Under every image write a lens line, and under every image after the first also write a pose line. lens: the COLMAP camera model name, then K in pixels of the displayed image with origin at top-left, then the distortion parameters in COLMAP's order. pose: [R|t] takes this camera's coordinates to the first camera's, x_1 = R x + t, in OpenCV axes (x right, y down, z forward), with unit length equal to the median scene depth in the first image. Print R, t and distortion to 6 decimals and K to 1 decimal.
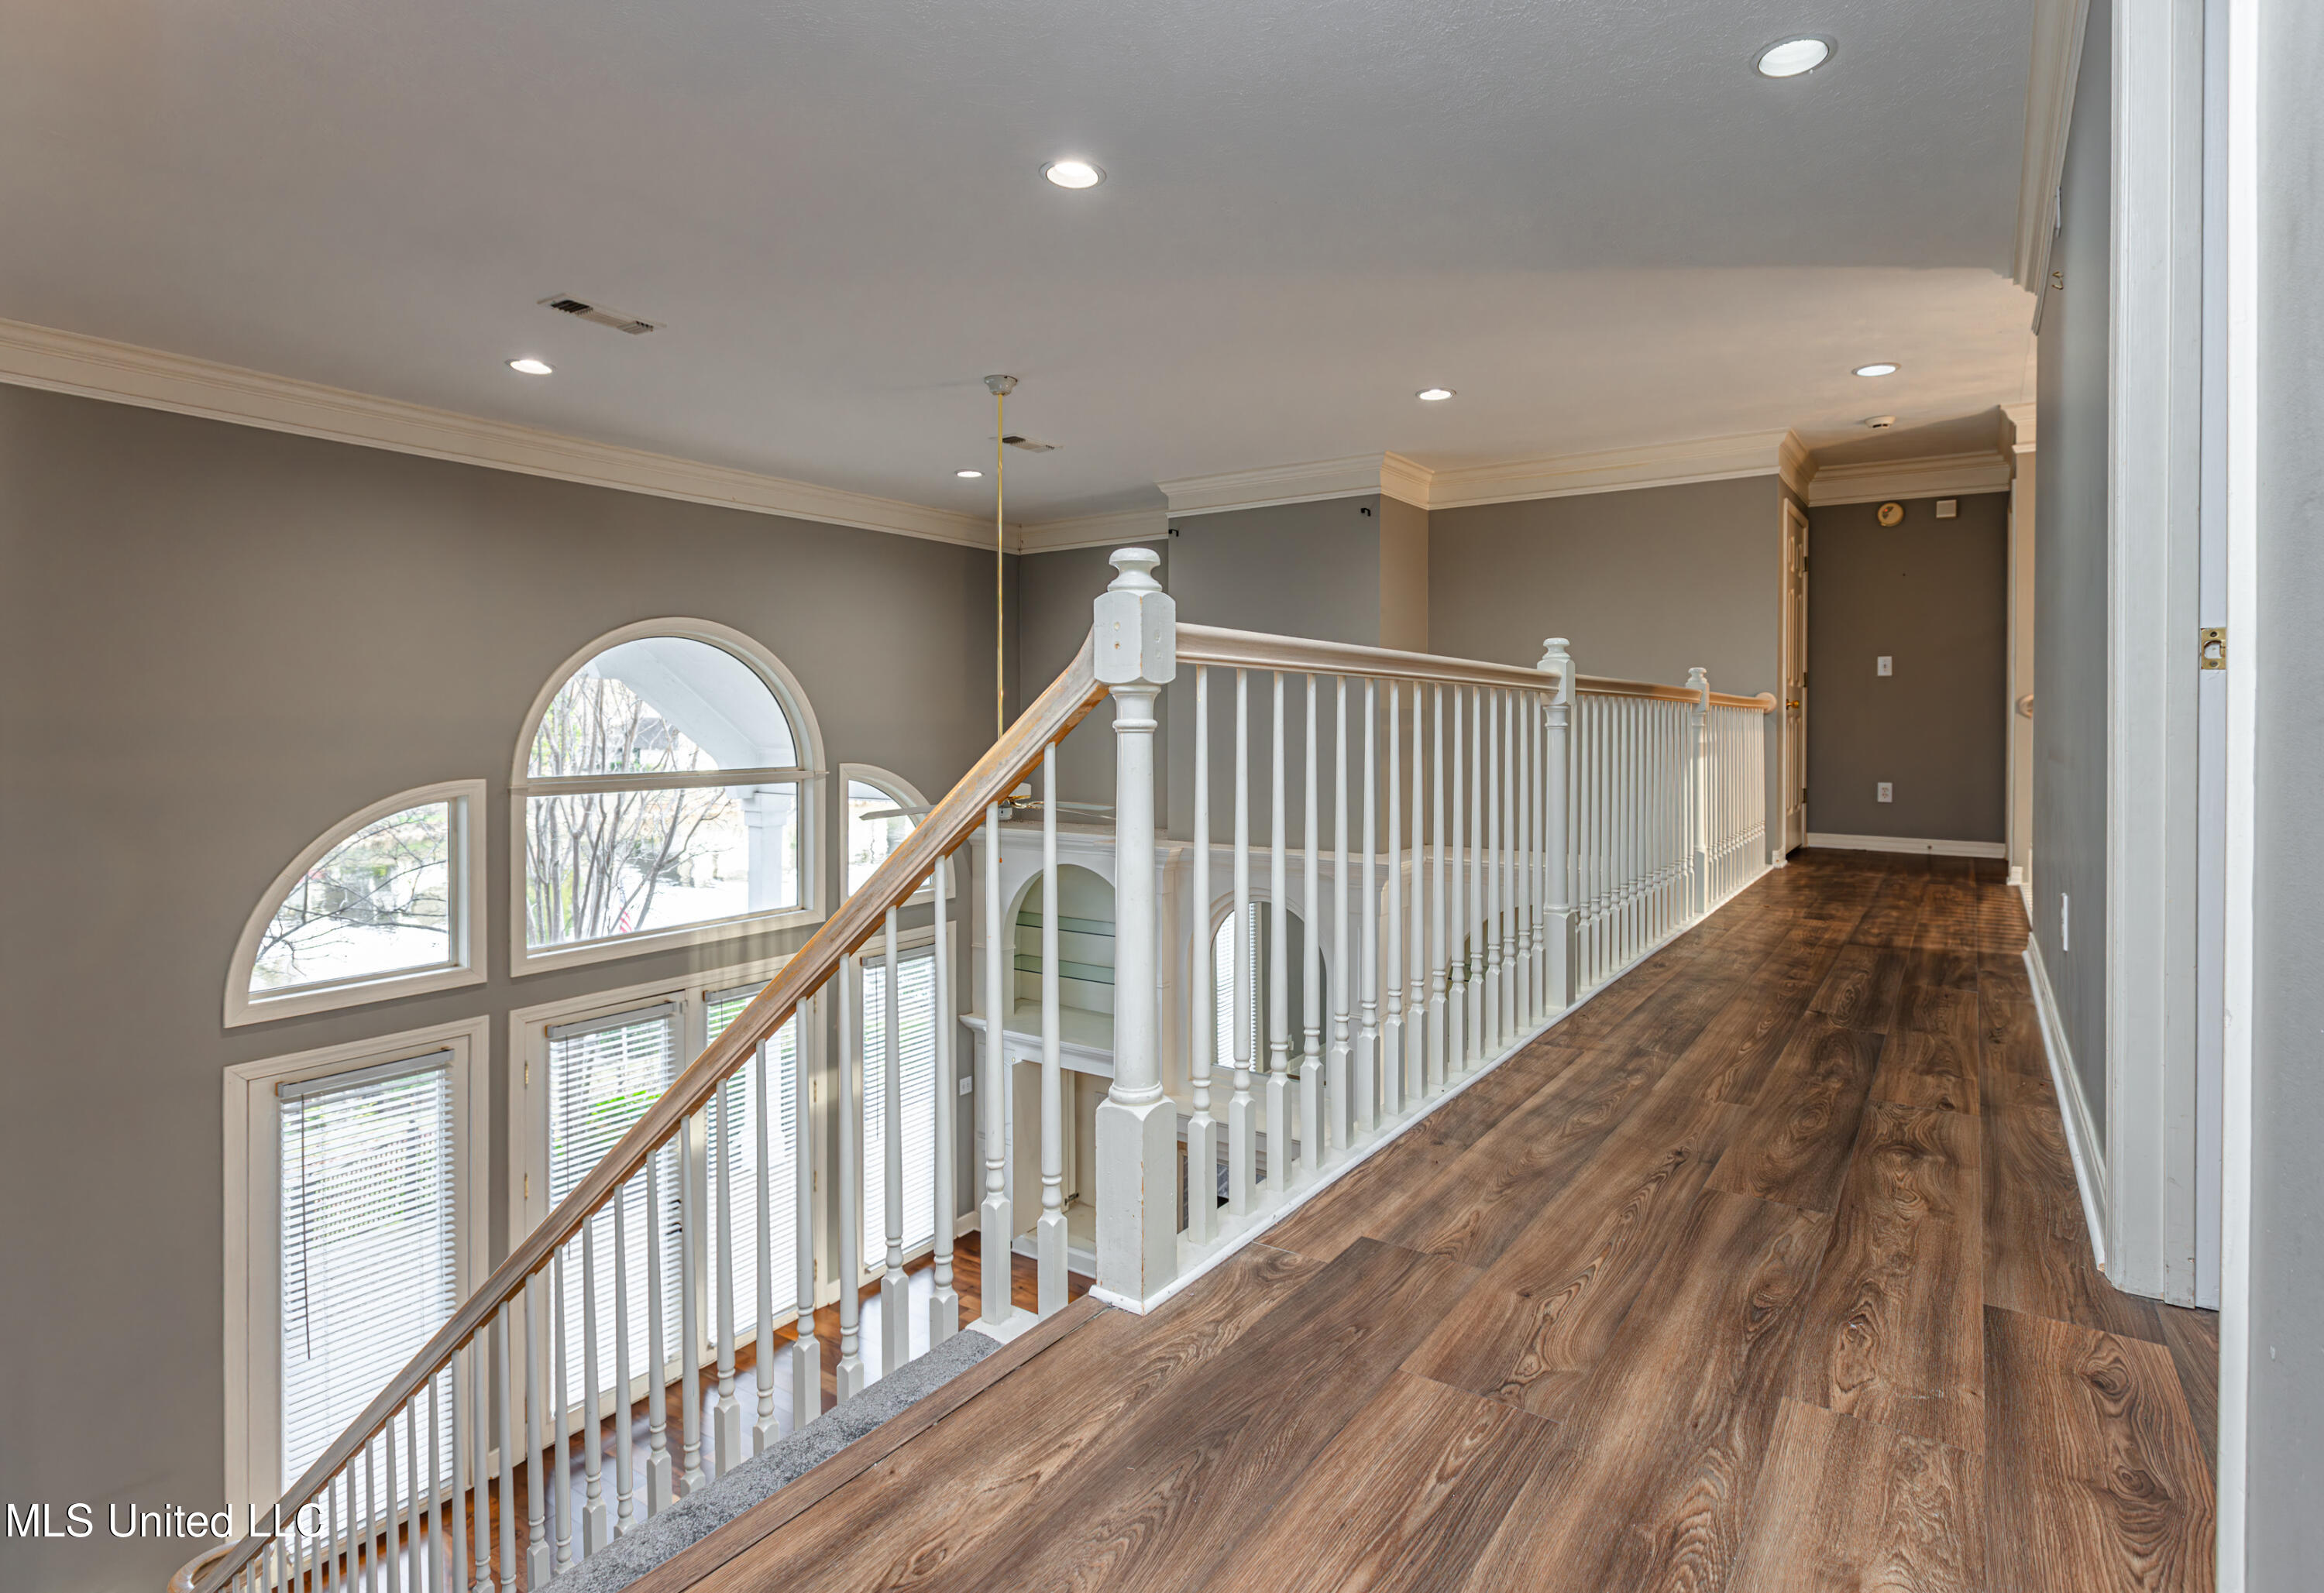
lens RADIAL K [[1138.1, 0, 1279.5], [0, 1138.1, 739.3], [0, 0, 1]] dist [-0.000007, 0.000861]
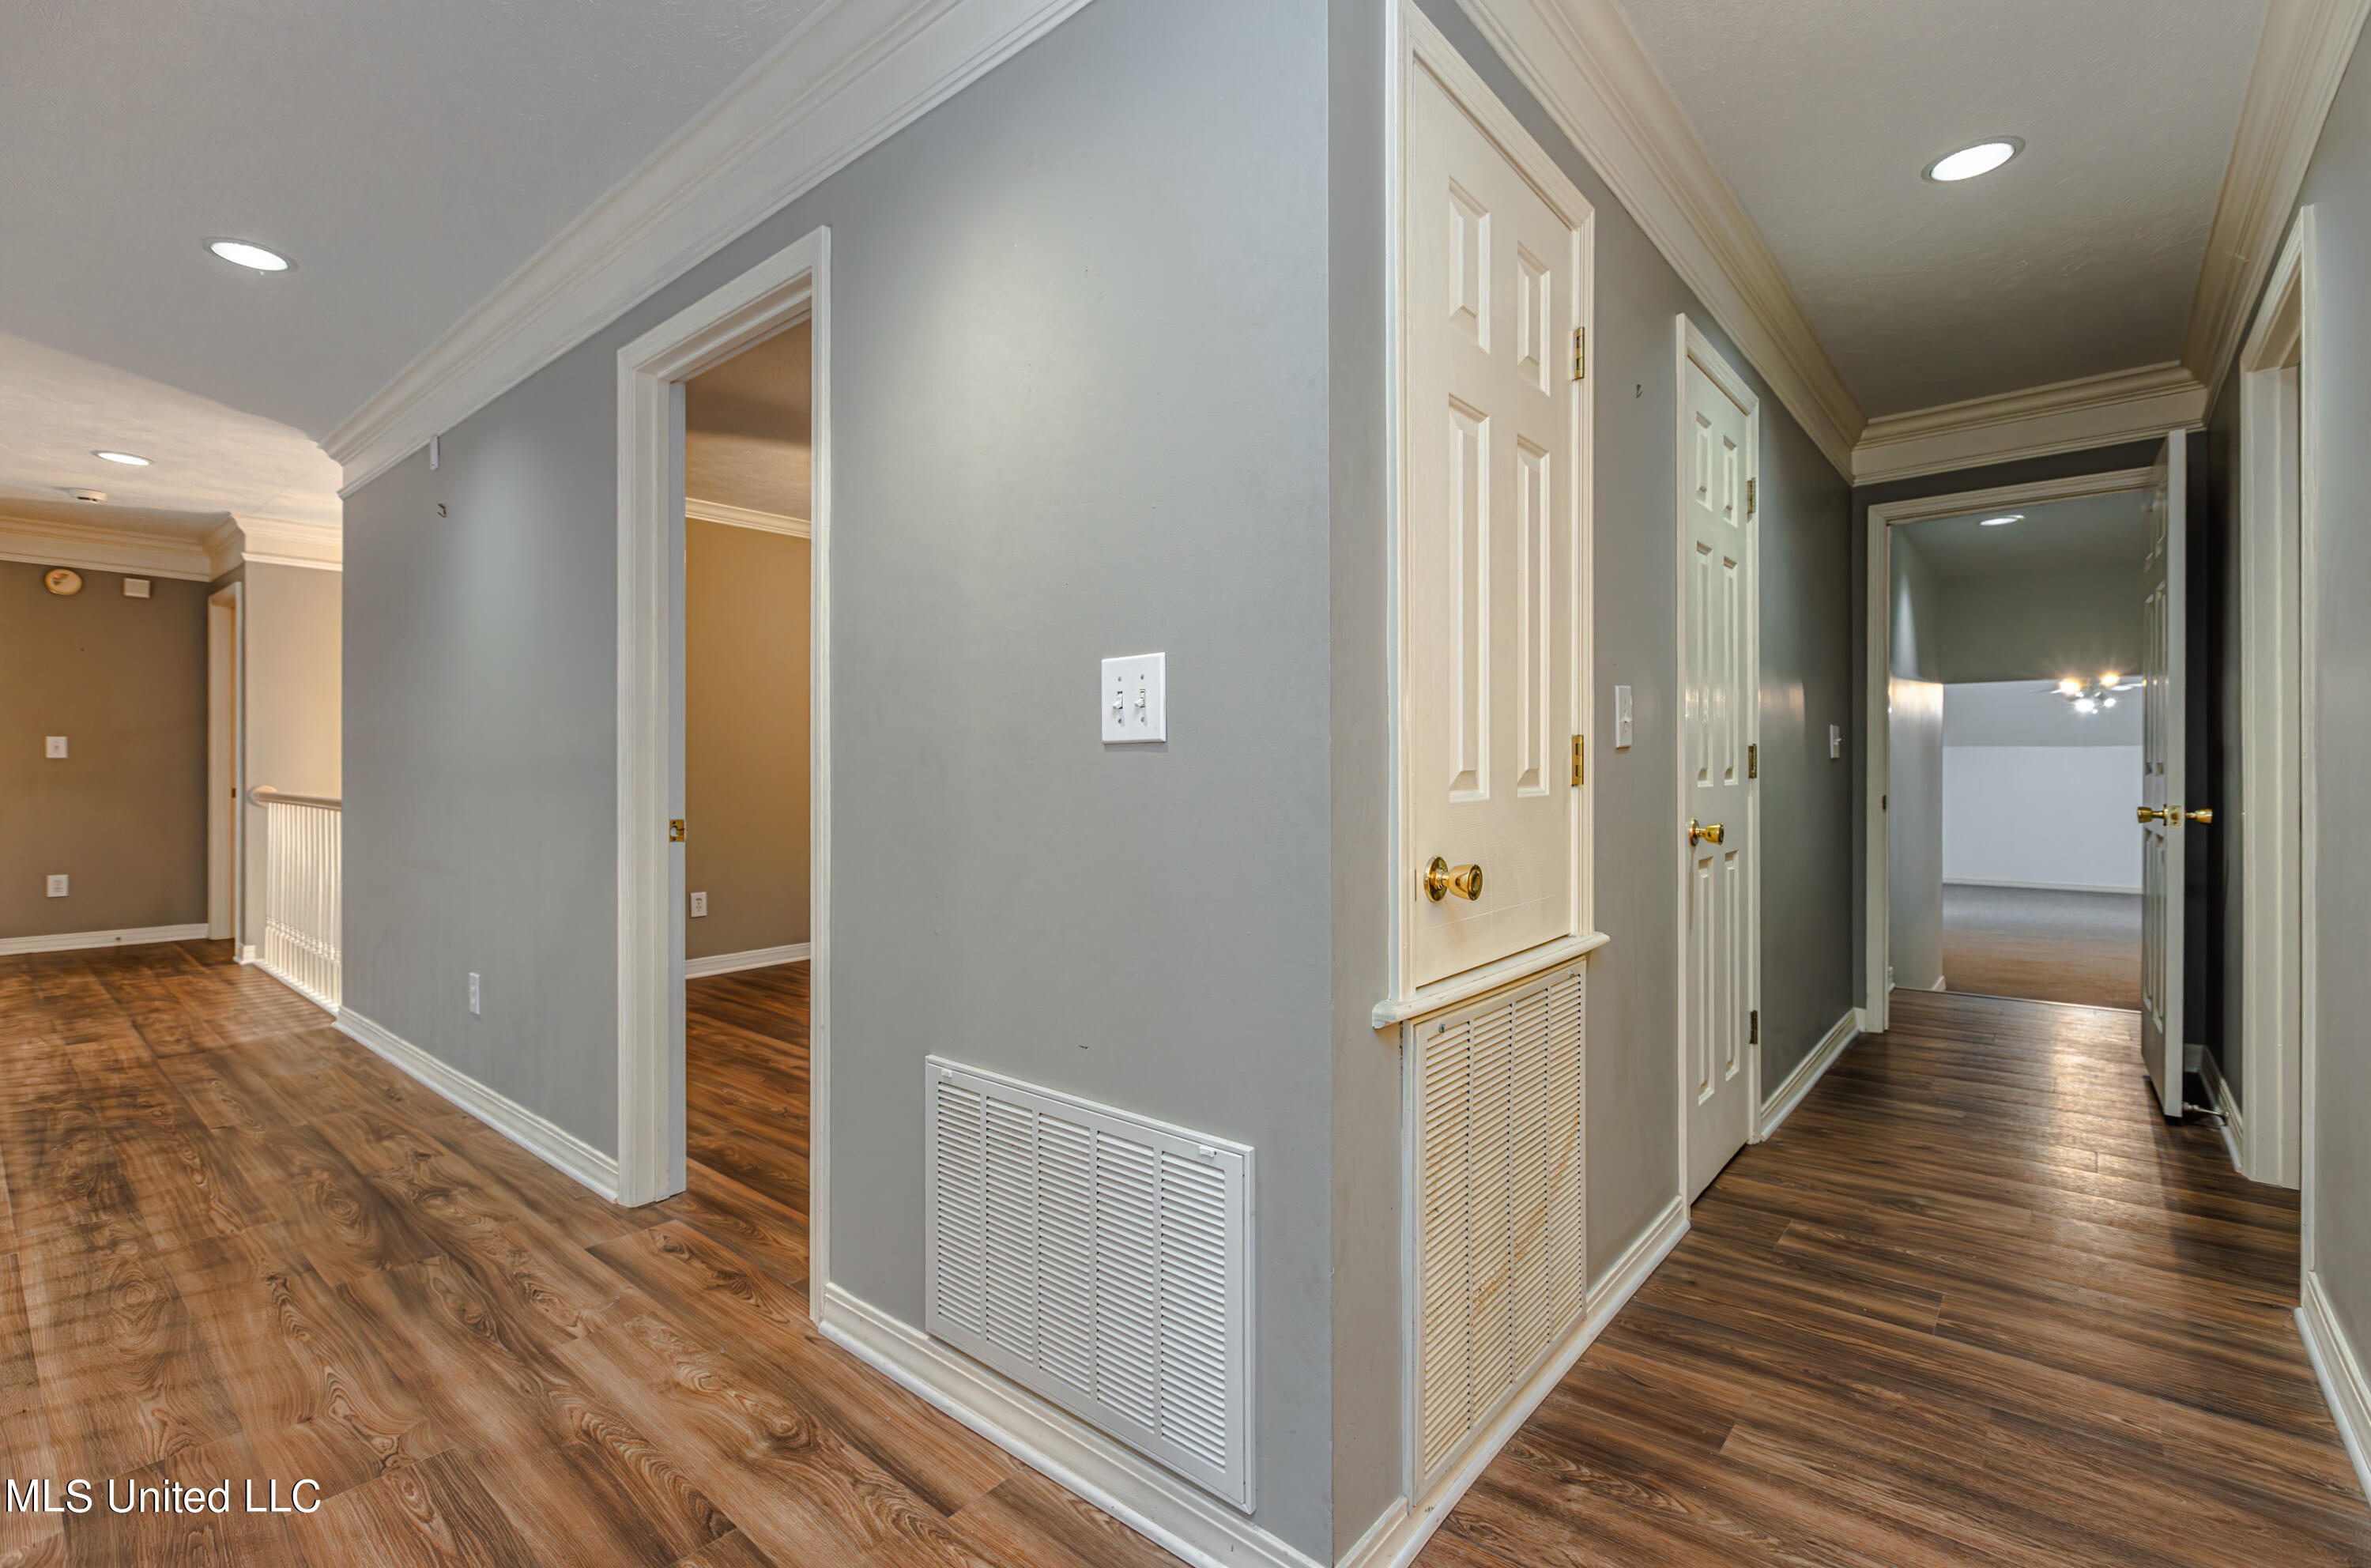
lens RADIAL K [[1078.8, 0, 1173.4], [0, 1078.8, 763.3], [0, 0, 1]] dist [0.002904, -0.001046]
pose [[0.149354, -0.002869, 0.988780, -0.699344], [0.007934, 0.999967, 0.001703, -0.168096], [-0.988752, 0.007591, 0.149372, -0.045396]]
